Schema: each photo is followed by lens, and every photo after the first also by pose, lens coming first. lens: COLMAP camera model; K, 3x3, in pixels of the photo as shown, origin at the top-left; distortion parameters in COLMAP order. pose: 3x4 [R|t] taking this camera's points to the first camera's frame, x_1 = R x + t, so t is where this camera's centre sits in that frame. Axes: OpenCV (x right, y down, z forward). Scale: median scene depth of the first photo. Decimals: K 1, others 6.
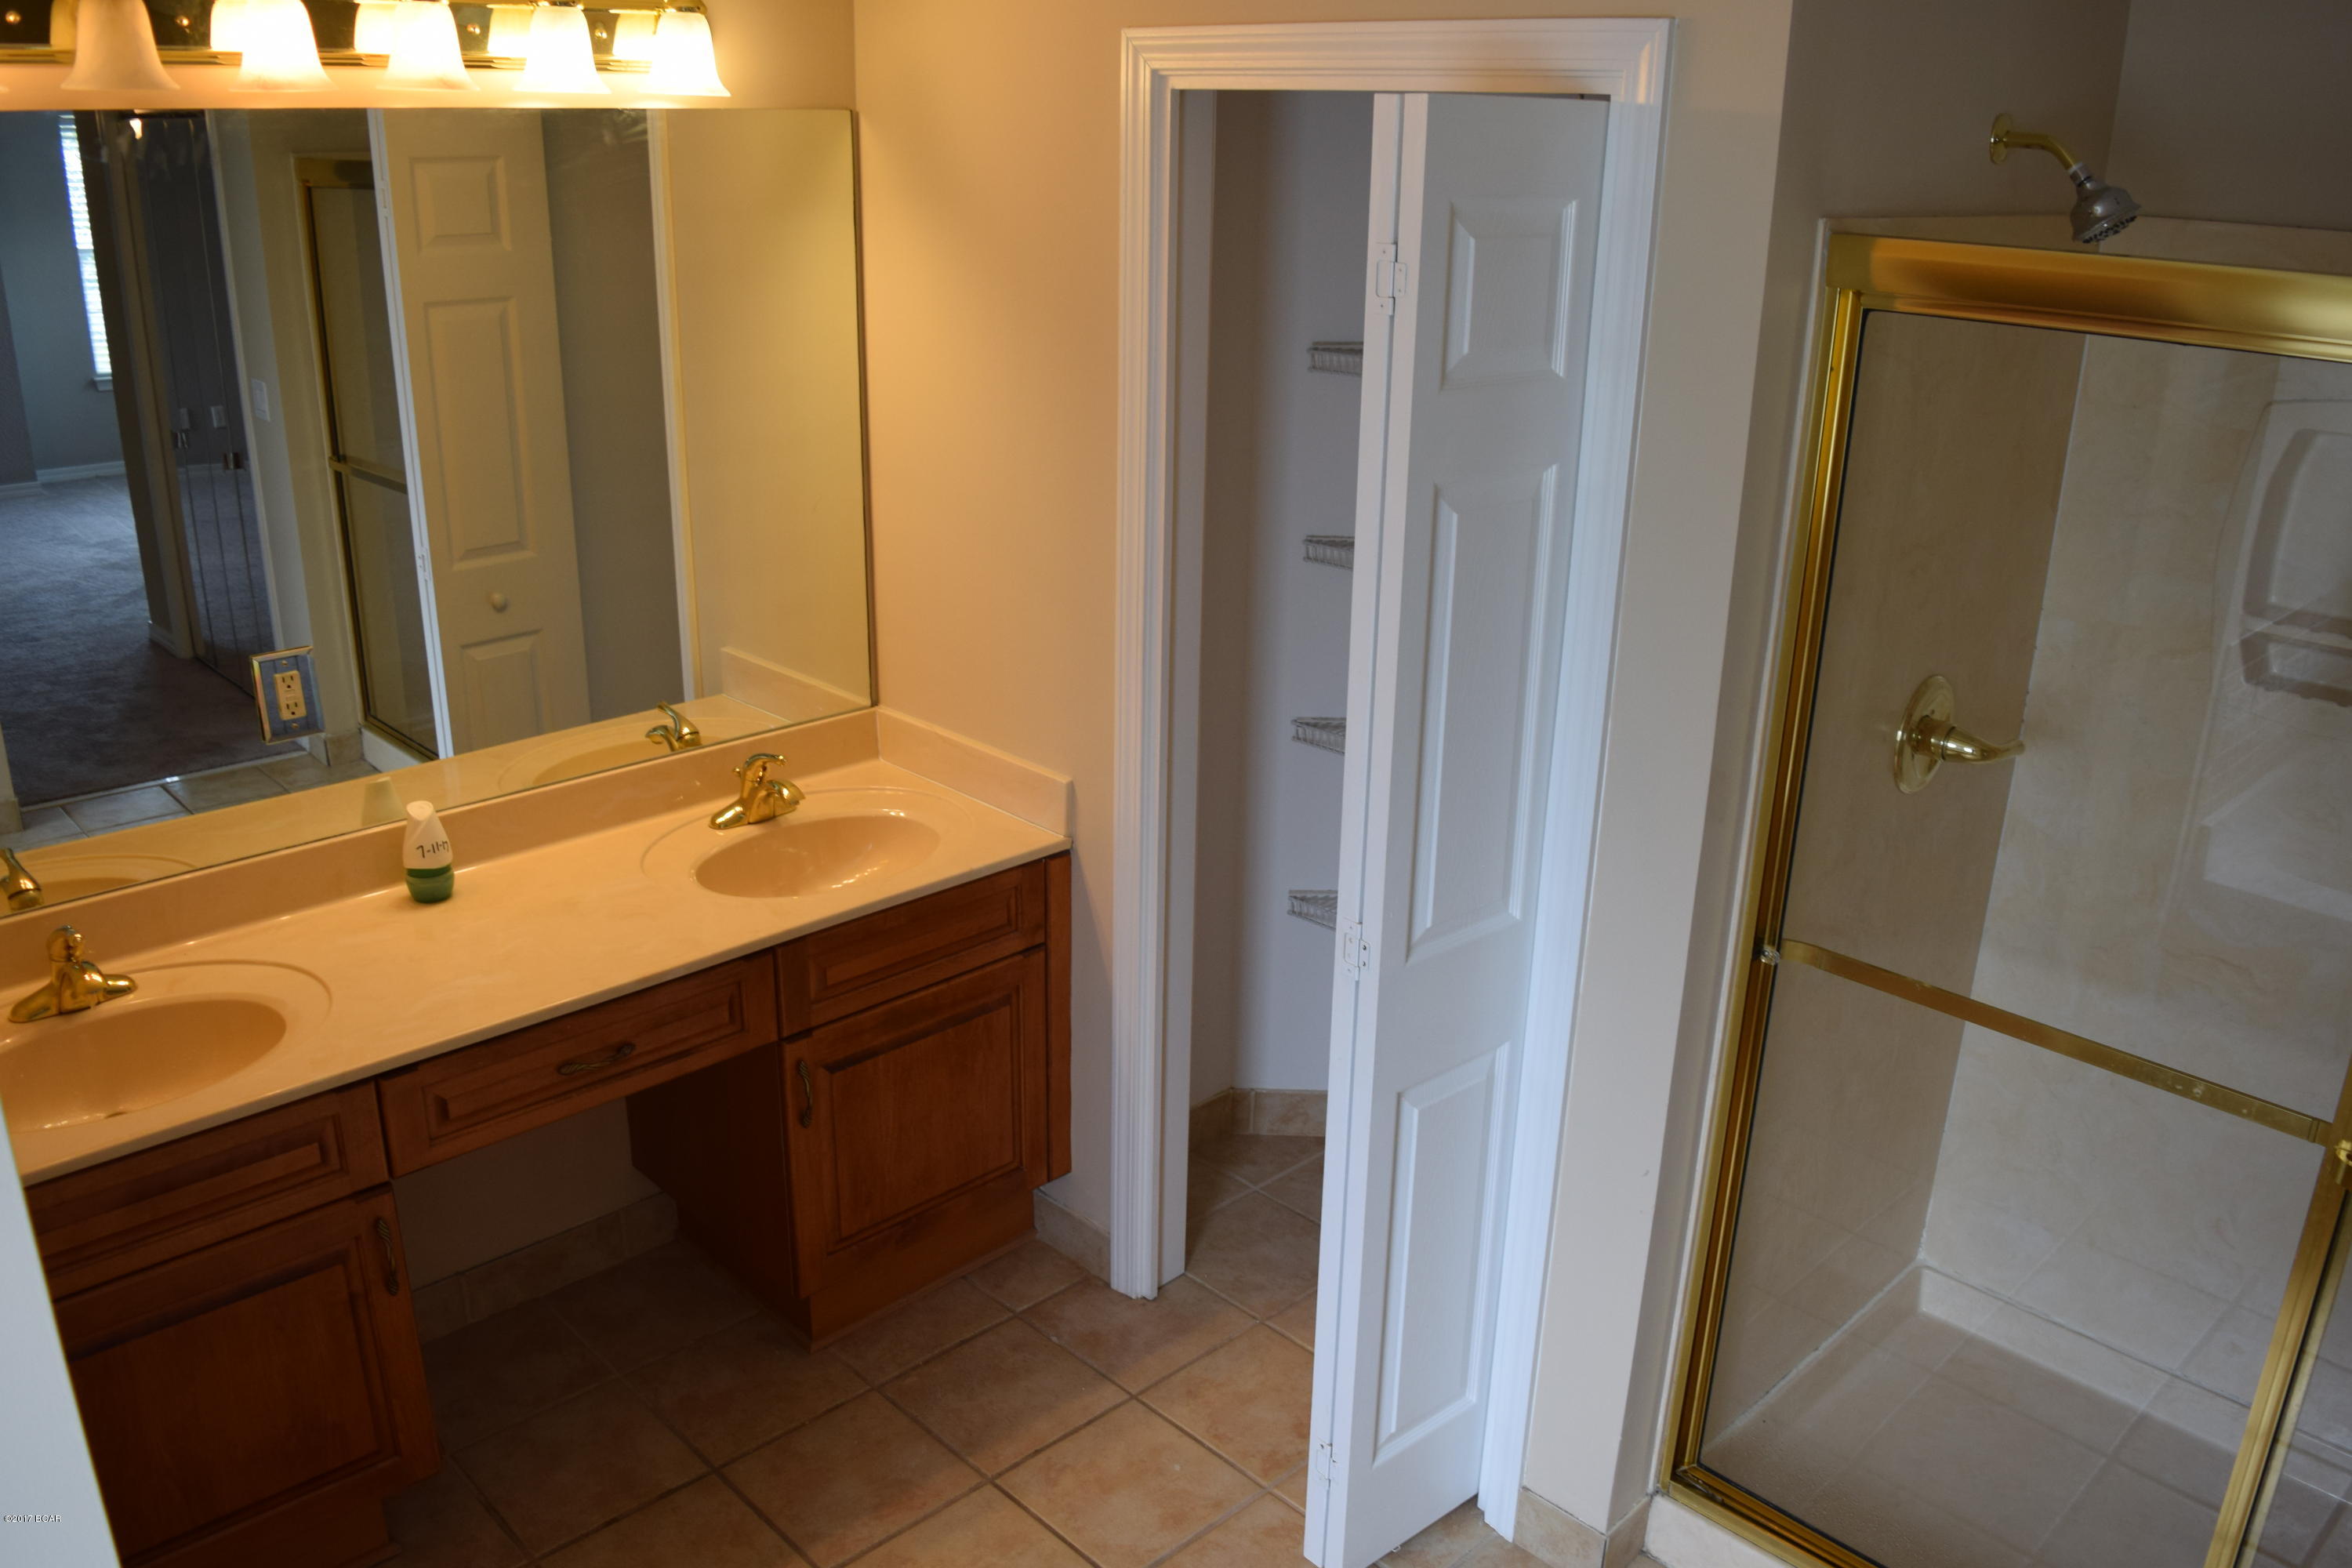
lens RADIAL K [[1857.1, 0, 1170.1], [0, 1857.1, 784.3], [0, 0, 1]] dist [-0.094144, 0.023977]
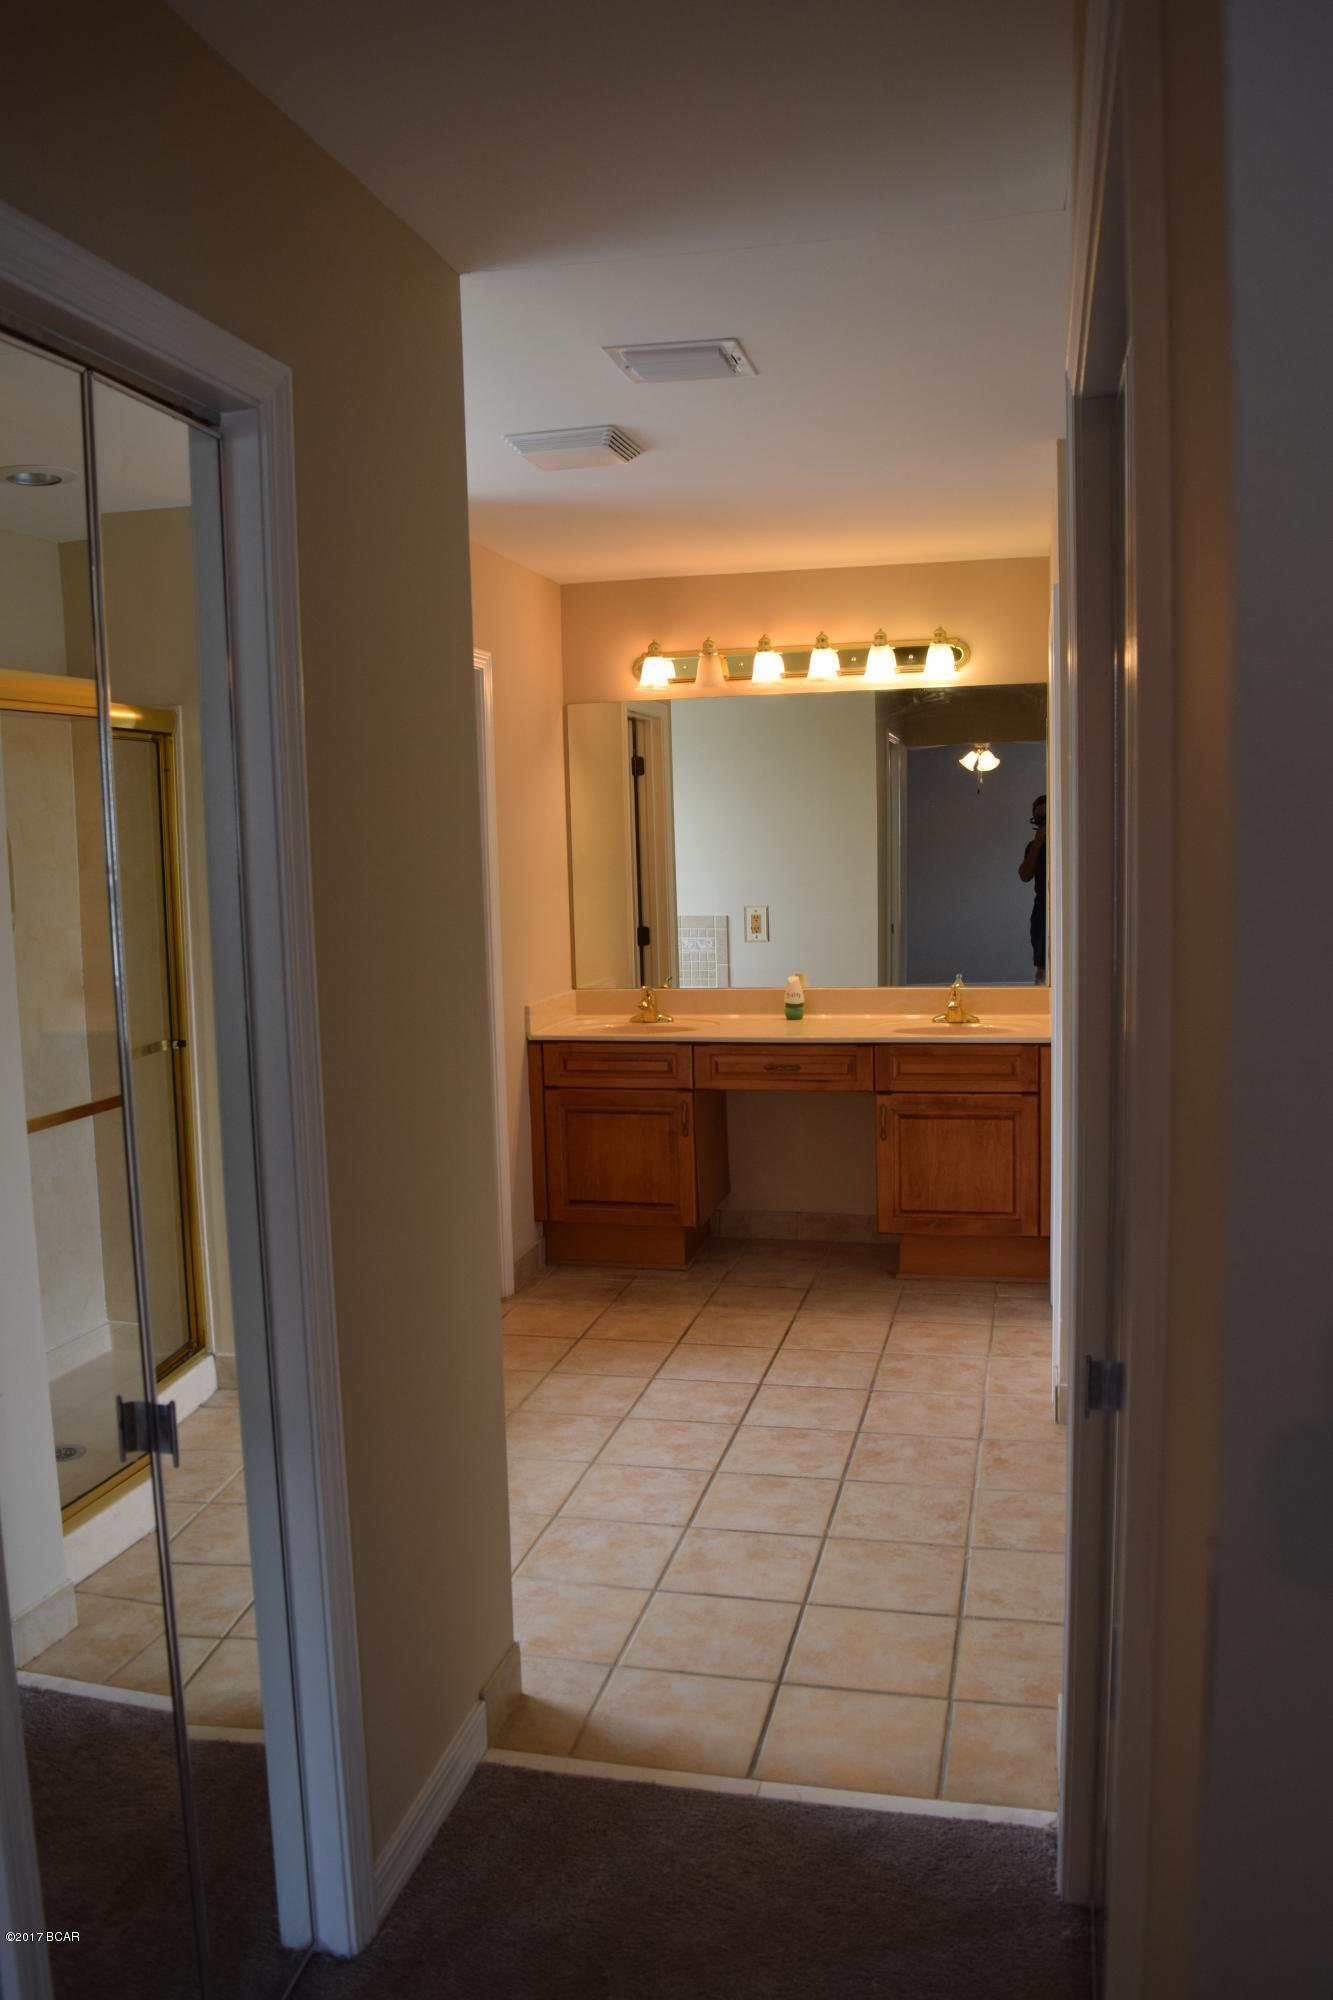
lens RADIAL K [[1579.1, 0, 665.9], [0, 1579.1, 999.4], [0, 0, 1]] dist [-0.094144, 0.023977]
pose [[0.530994, 0.057660, -0.845412, 1.207465], [-0.253871, 0.962680, -0.093795, 0.269210], [0.808452, 0.264430, 0.525815, -0.190471]]
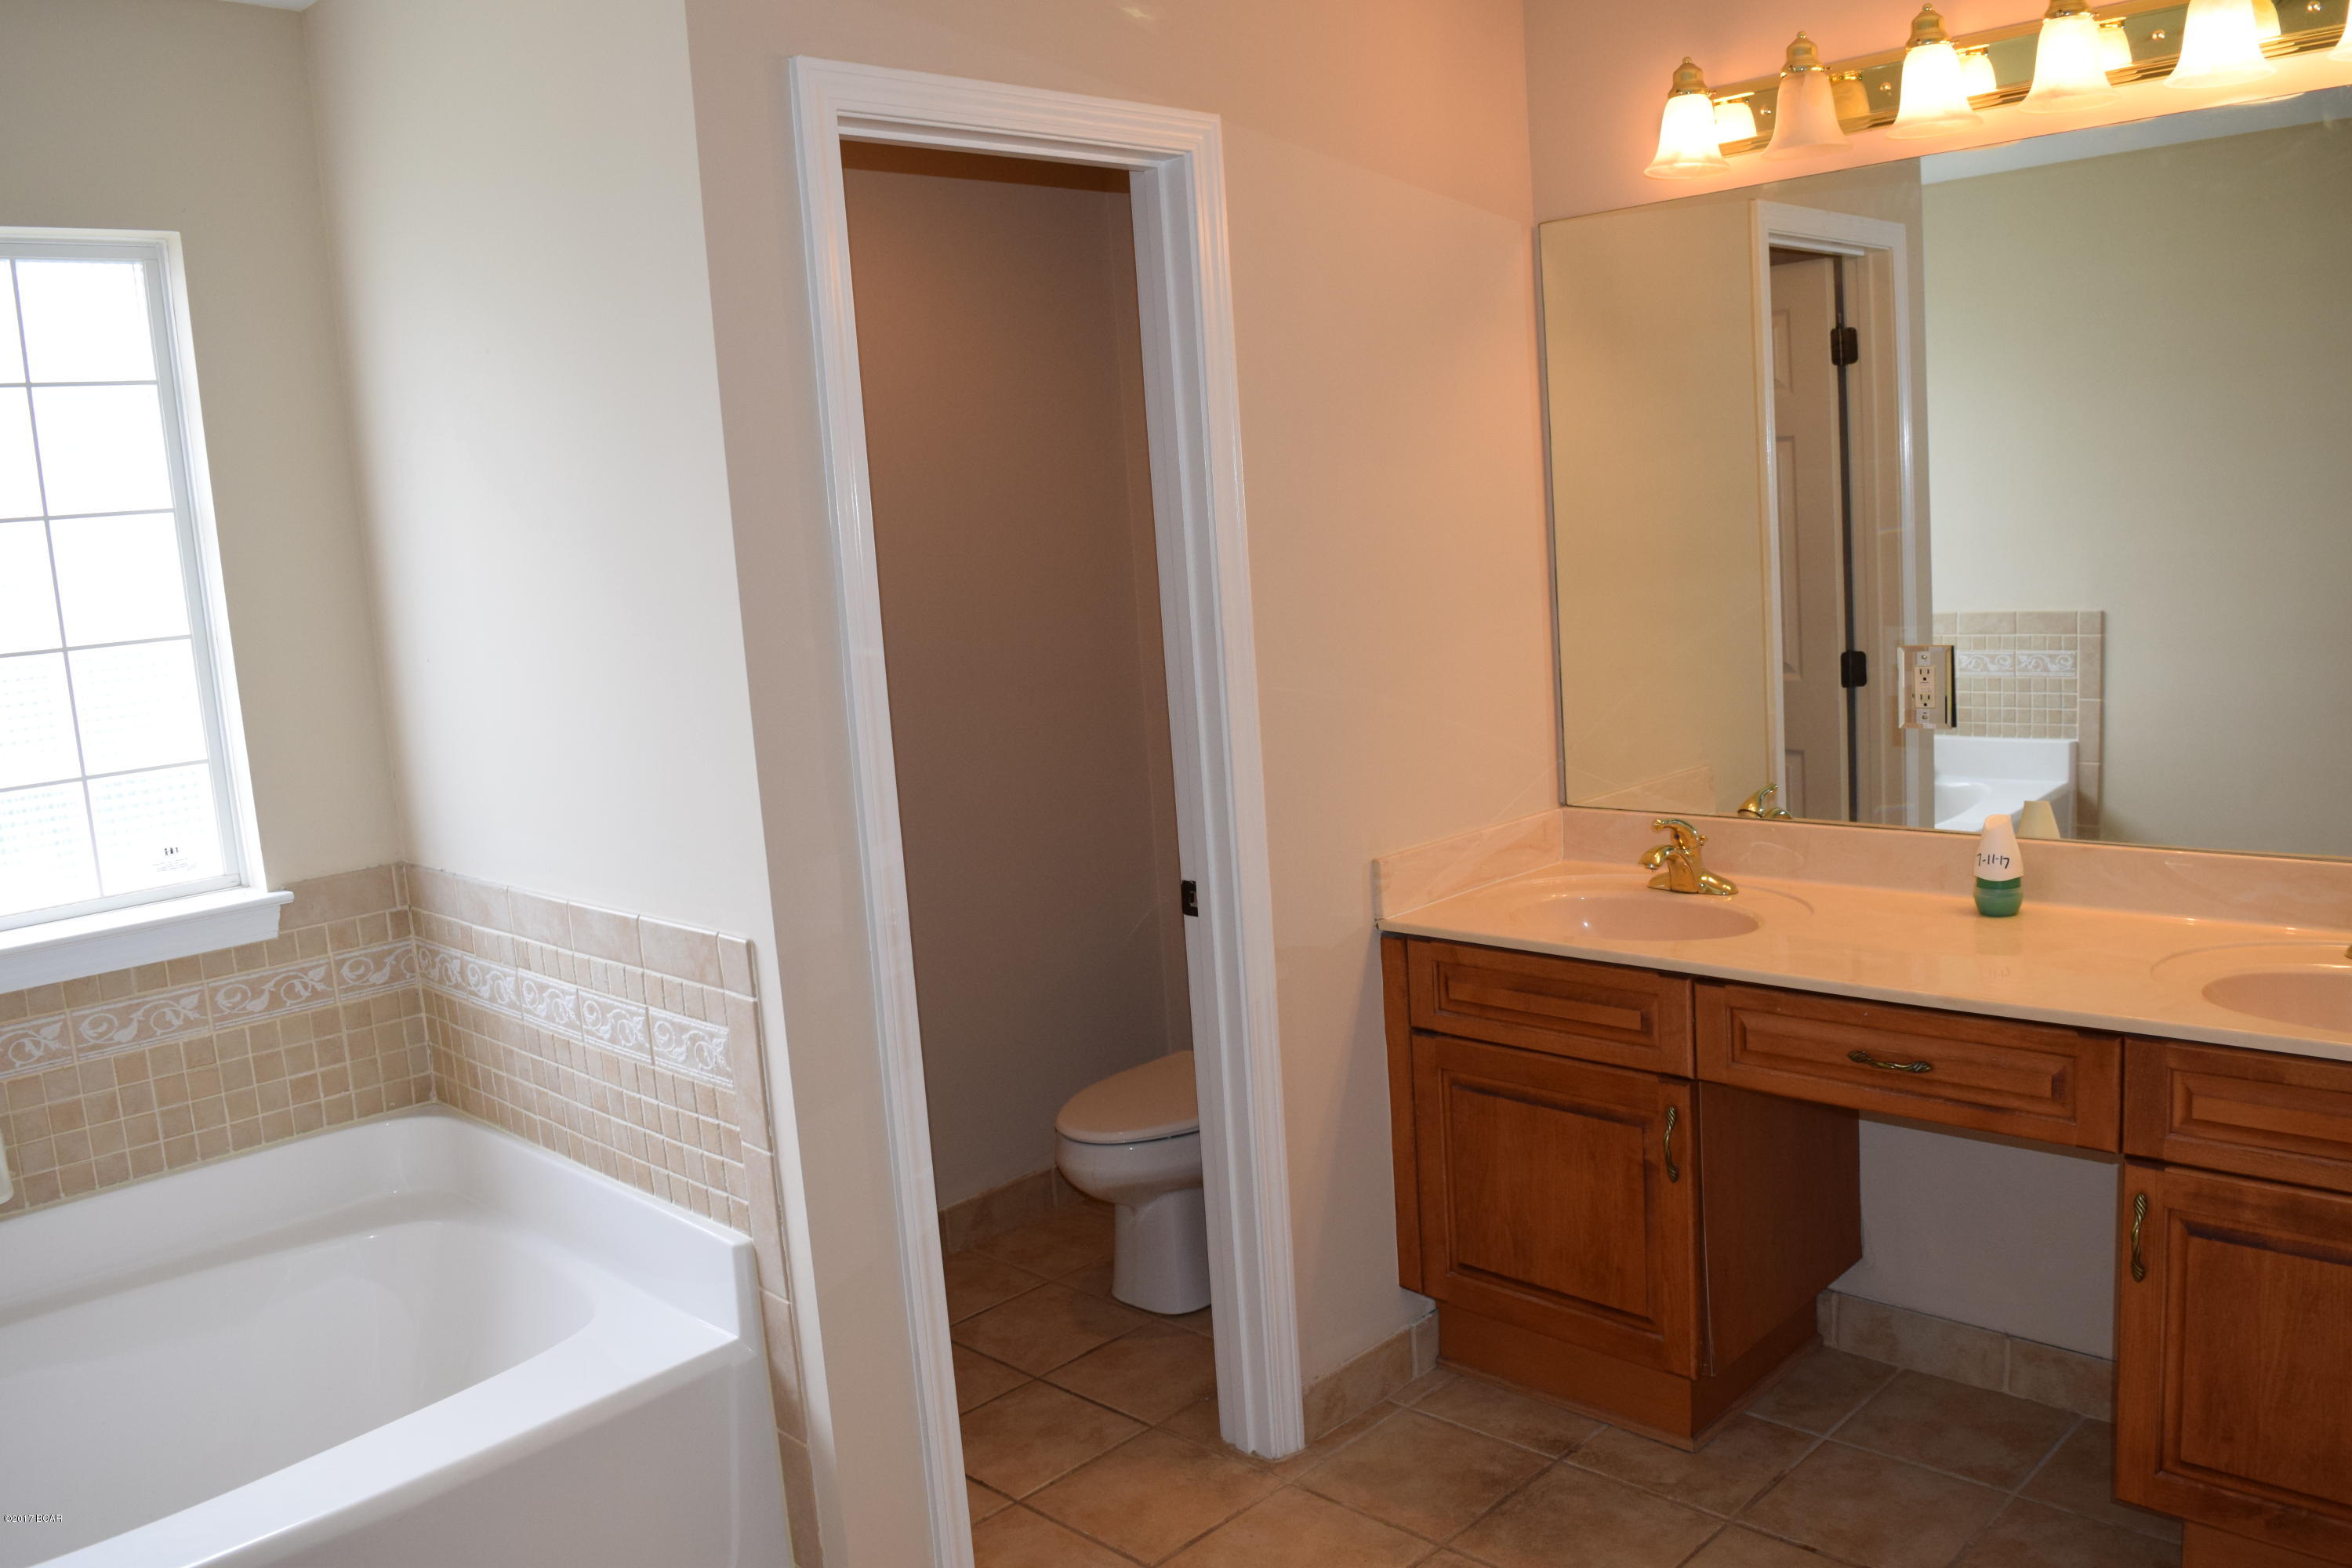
lens RADIAL K [[1857.1, 0, 1182.2], [0, 1857.1, 786.7], [0, 0, 1]] dist [-0.094144, 0.023977]
pose [[0.021996, 0.127809, -0.991555, 0.563671], [-0.272834, 0.954916, 0.117033, 0.000650], [0.961810, 0.267956, 0.055875, 0.505791]]
